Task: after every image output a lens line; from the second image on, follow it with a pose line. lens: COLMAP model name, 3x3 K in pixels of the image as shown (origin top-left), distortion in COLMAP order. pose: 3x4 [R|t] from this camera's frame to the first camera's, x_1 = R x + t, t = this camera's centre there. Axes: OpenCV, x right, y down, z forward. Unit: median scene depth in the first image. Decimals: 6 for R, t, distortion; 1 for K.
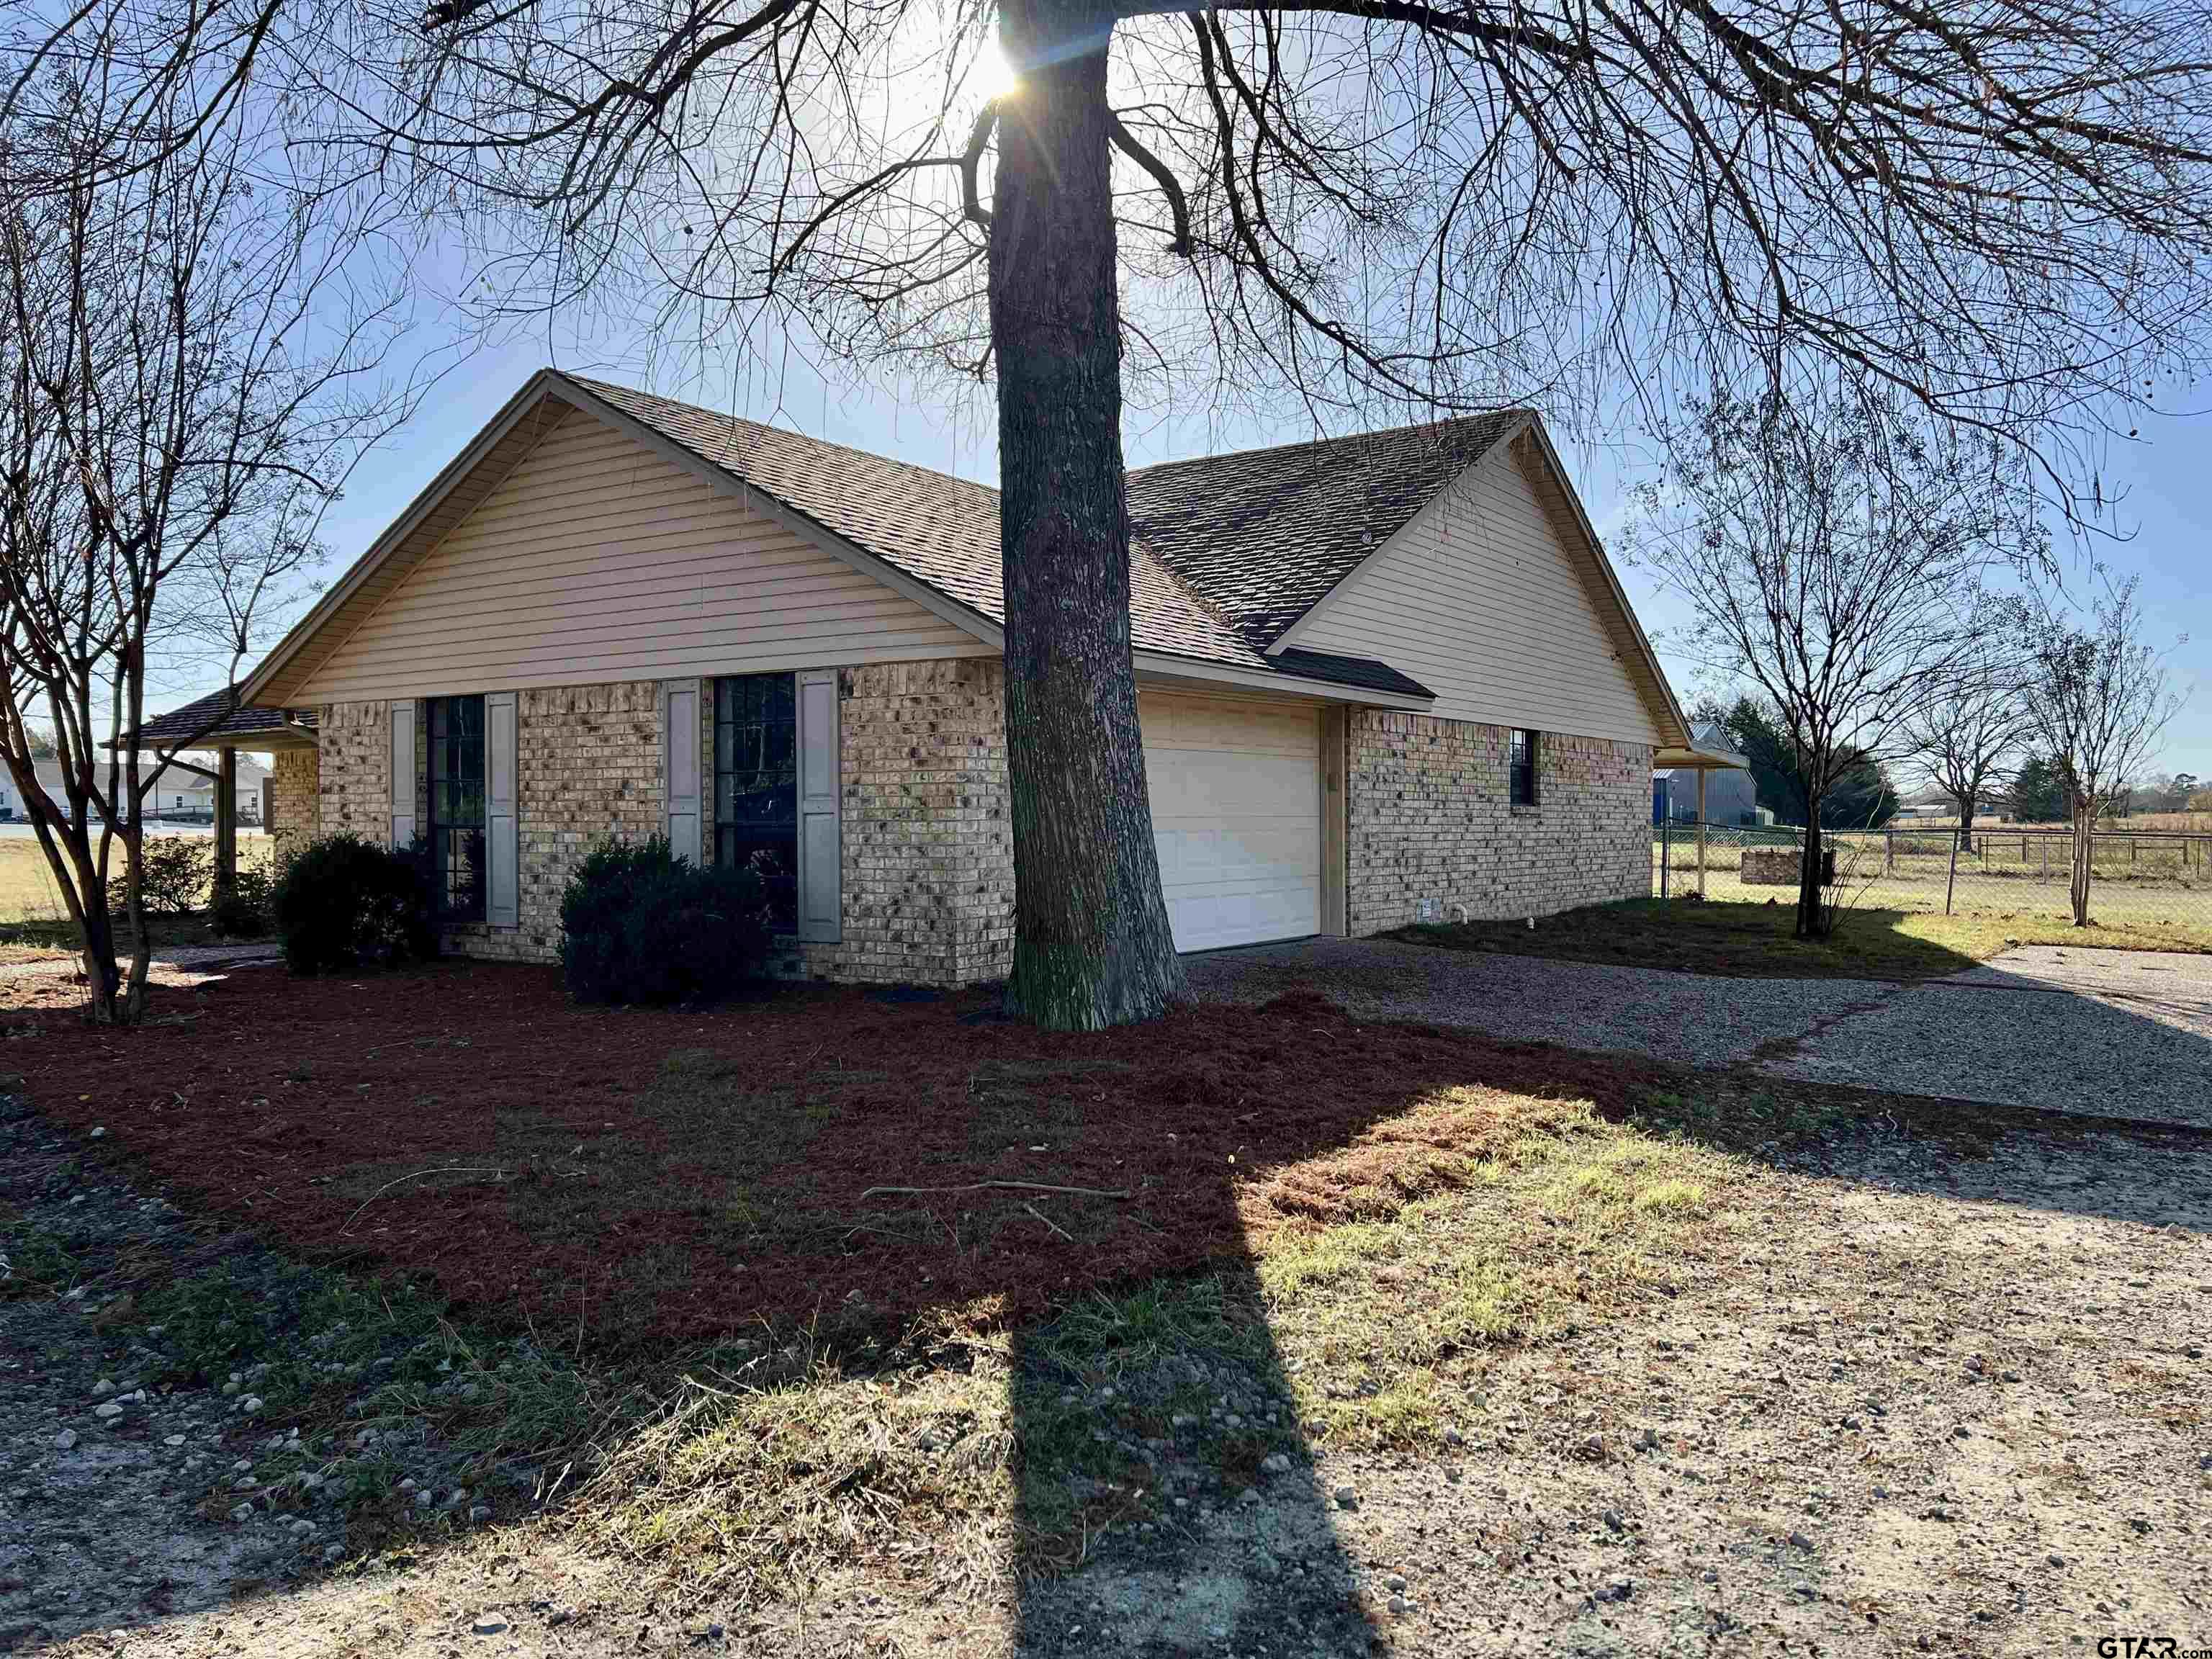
lens RADIAL K [[1646.1, 0, 1136.4], [0, 1646.1, 838.2], [0, 0, 1]] dist [0.041605, -0.113761]
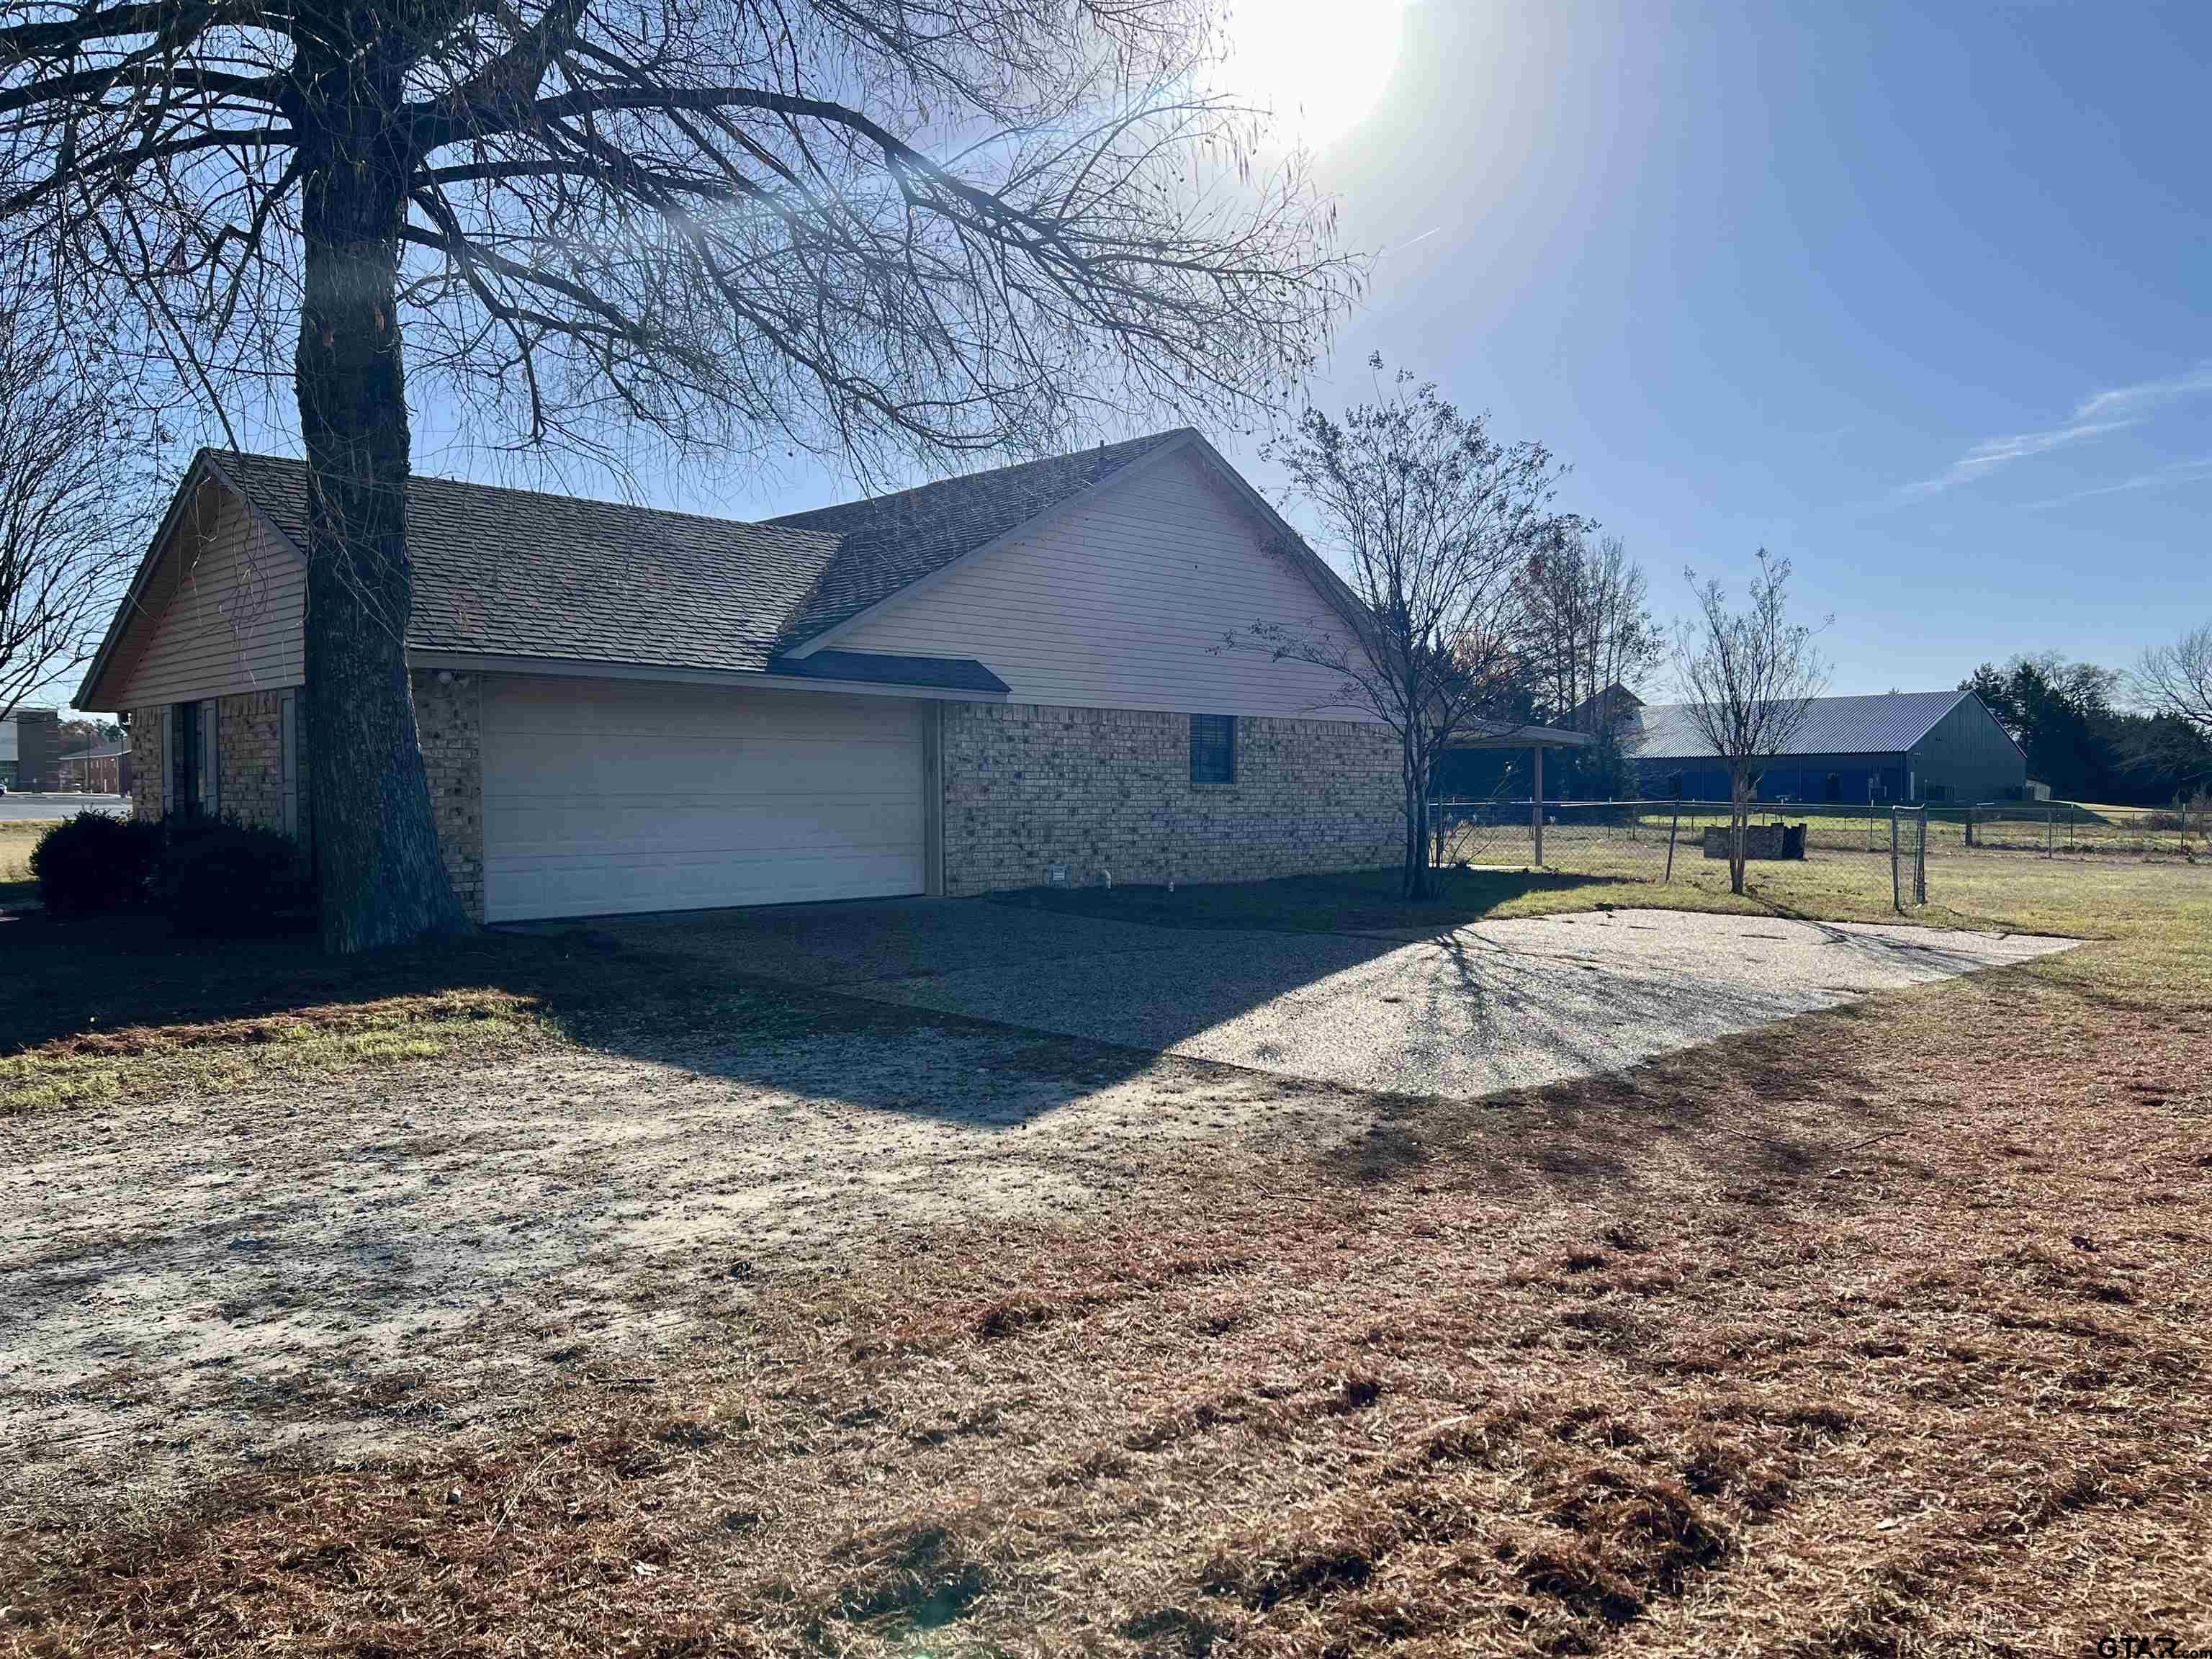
lens RADIAL K [[1646.1, 0, 1136.4], [0, 1646.1, 838.2], [0, 0, 1]] dist [0.041605, -0.113761]
pose [[0.986461, 0.003155, -0.163968, 0.572986], [-0.000713, 0.999888, 0.014953, 0.001403], [0.163997, -0.014634, 0.986352, -0.172639]]
